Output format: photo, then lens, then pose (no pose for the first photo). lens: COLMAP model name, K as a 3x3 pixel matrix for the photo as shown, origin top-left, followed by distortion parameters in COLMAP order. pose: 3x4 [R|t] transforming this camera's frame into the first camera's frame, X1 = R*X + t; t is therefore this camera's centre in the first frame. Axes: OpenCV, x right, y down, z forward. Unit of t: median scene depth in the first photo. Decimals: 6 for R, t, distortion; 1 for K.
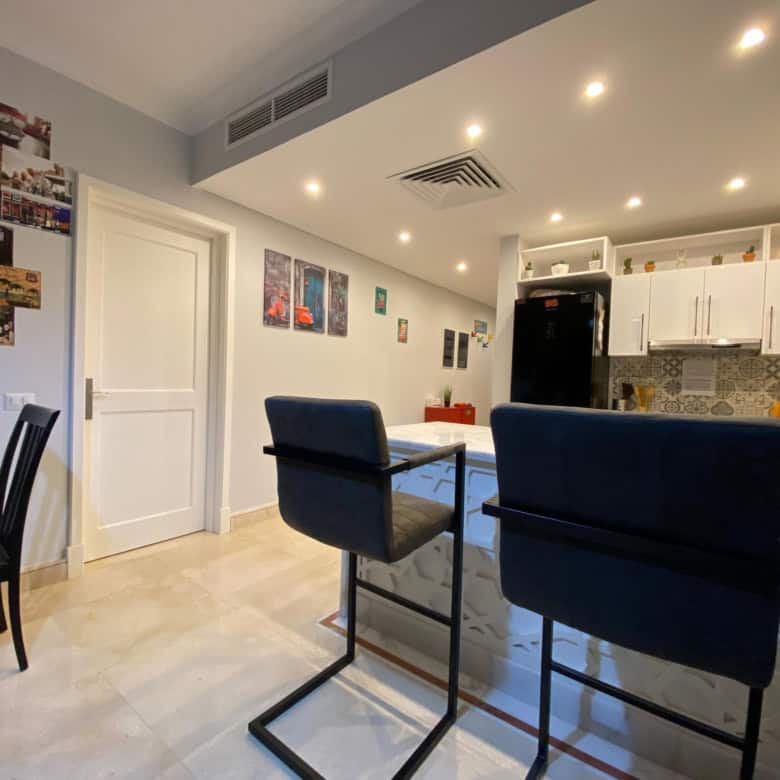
lens RADIAL K [[428.9, 0, 393.2], [0, 428.9, 390.5], [0, 0, 1]] dist [0.000583, -0.000126]
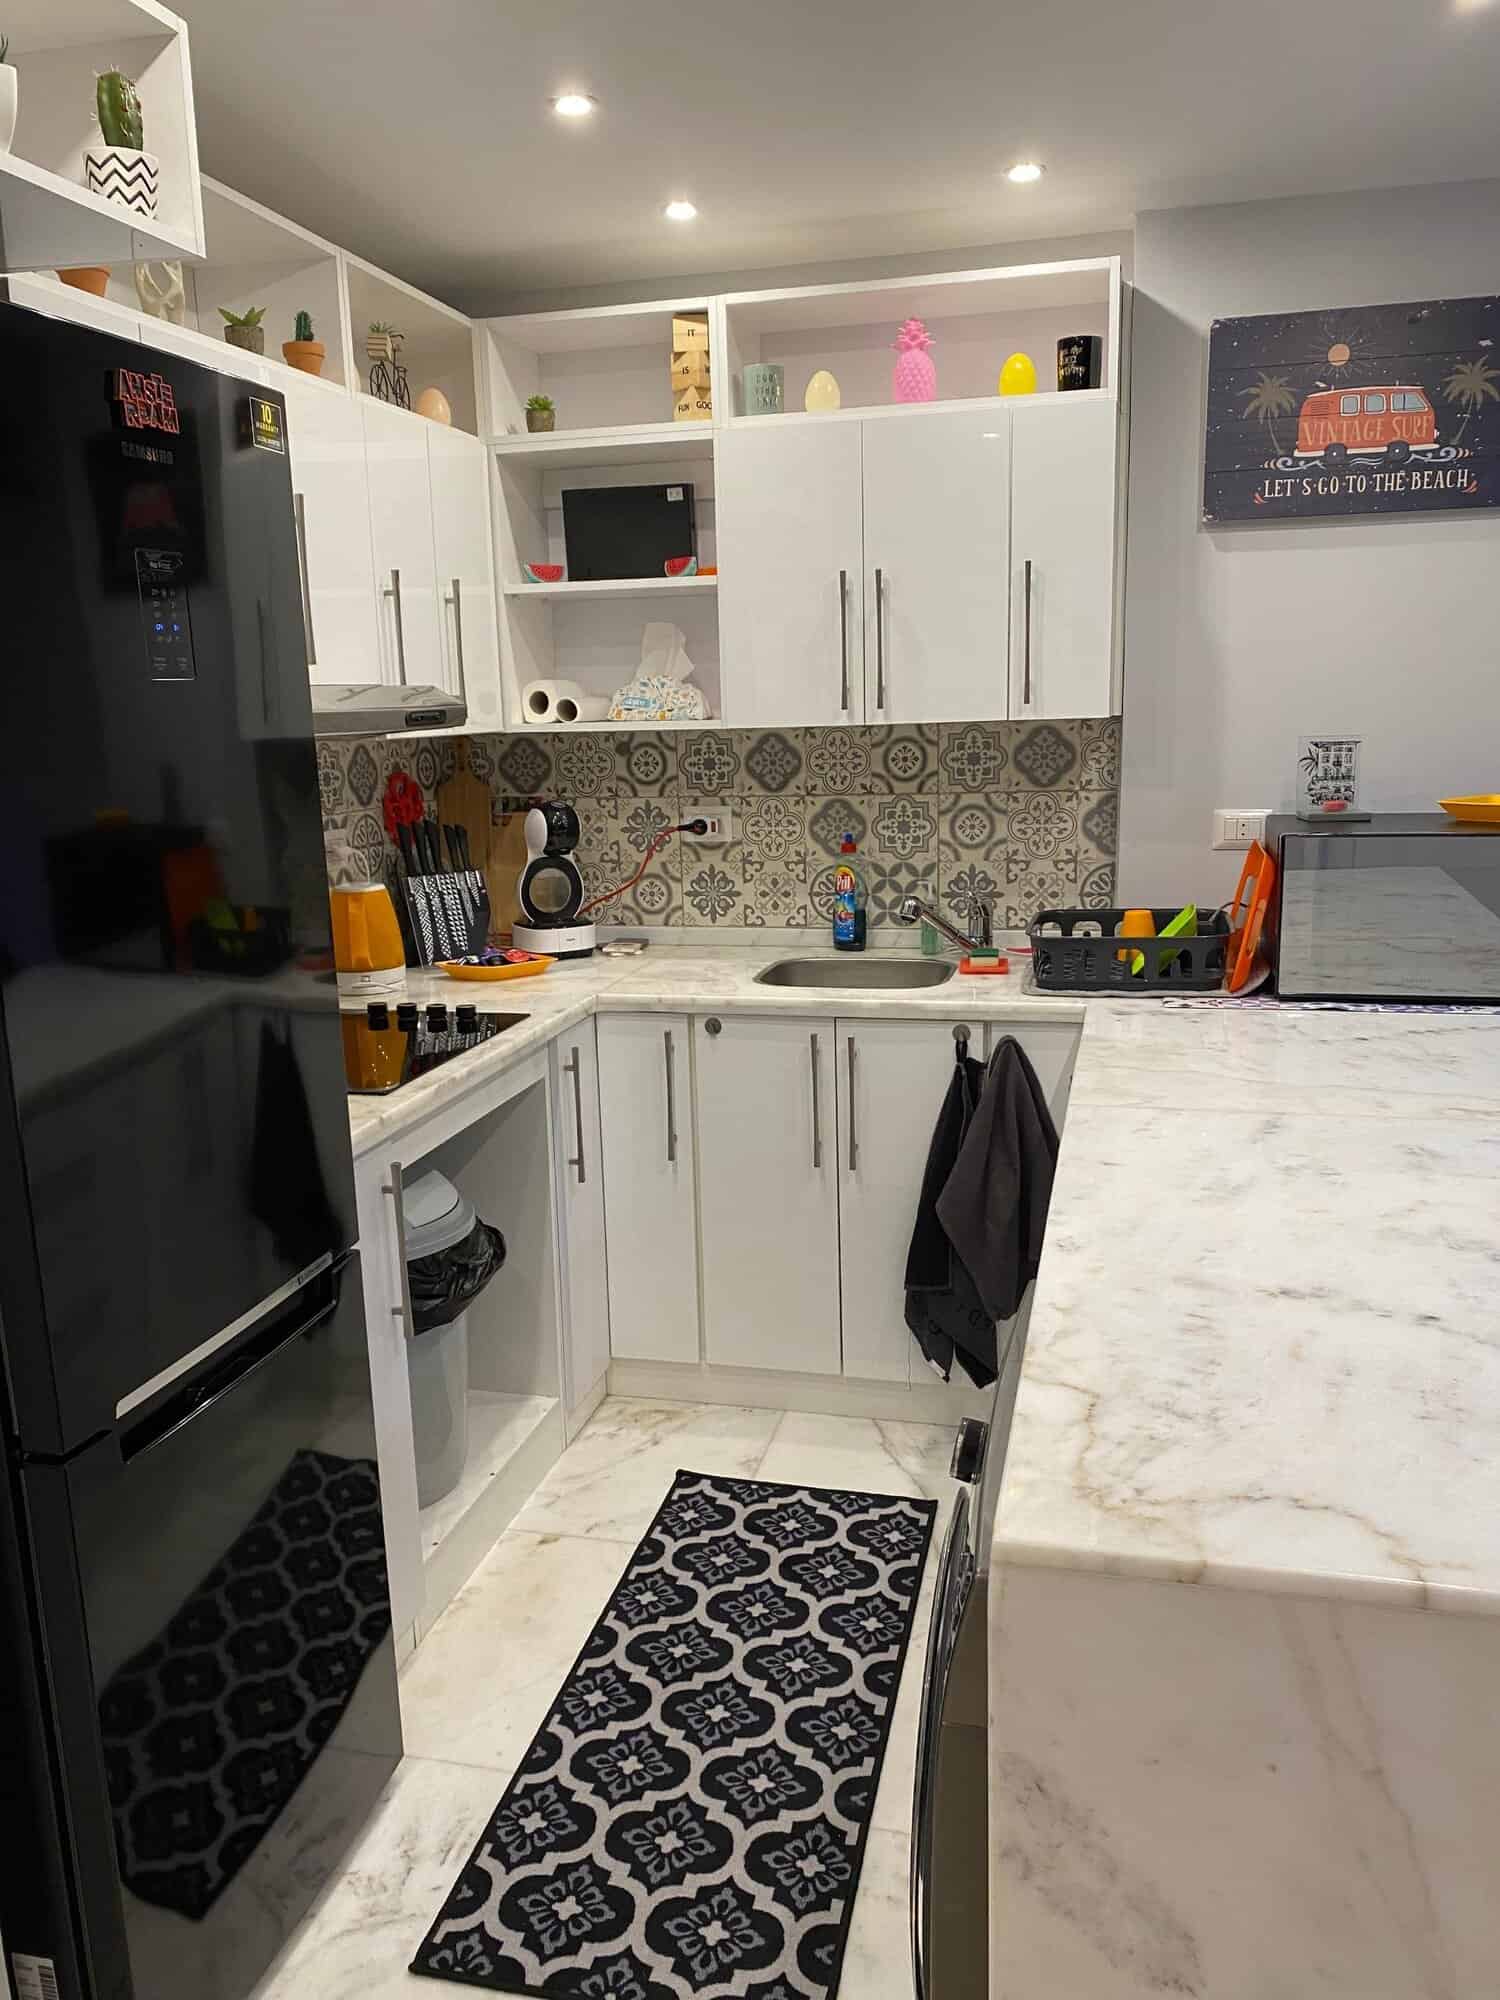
lens RADIAL K [[1523.1, 0, 755.0], [0, 1523.1, 1005.8], [0, 0, 1]] dist [0.090467, -0.128039]
pose [[-0.397986, -0.208537, 0.893375, -0.169752], [0.031740, 0.970108, 0.240589, -0.132677], [-0.916842, 0.124107, -0.379470, 1.038858]]
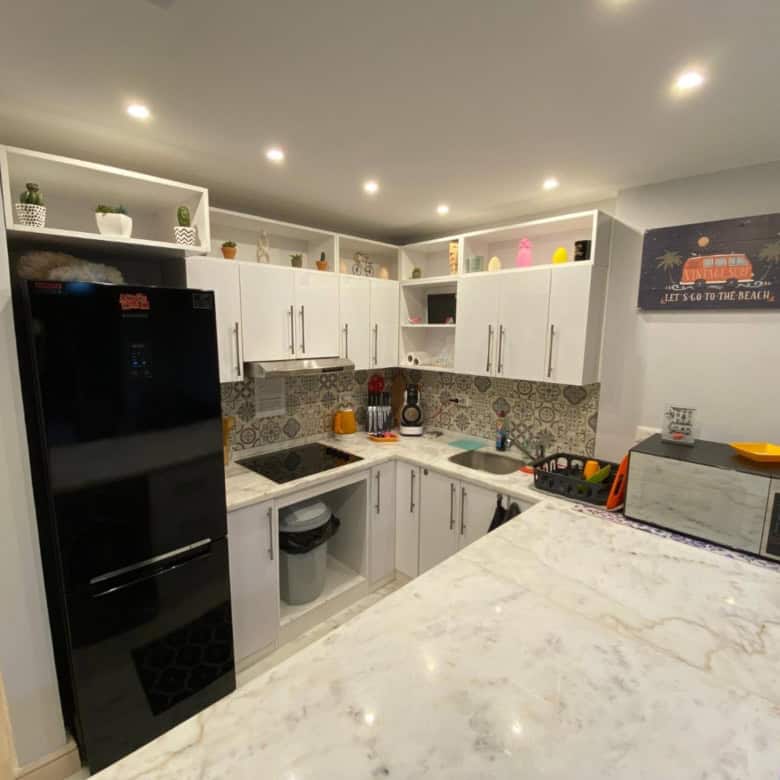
lens RADIAL K [[418.4, 0, 388.3], [0, 418.4, 388.5], [0, 0, 1]] dist [0.062710, -0.054603]
pose [[0.135641, -0.179899, 0.974288, -0.062326], [0.016316, 0.983649, 0.179356, -0.190665], [-0.990624, -0.008432, 0.136358, 0.662822]]
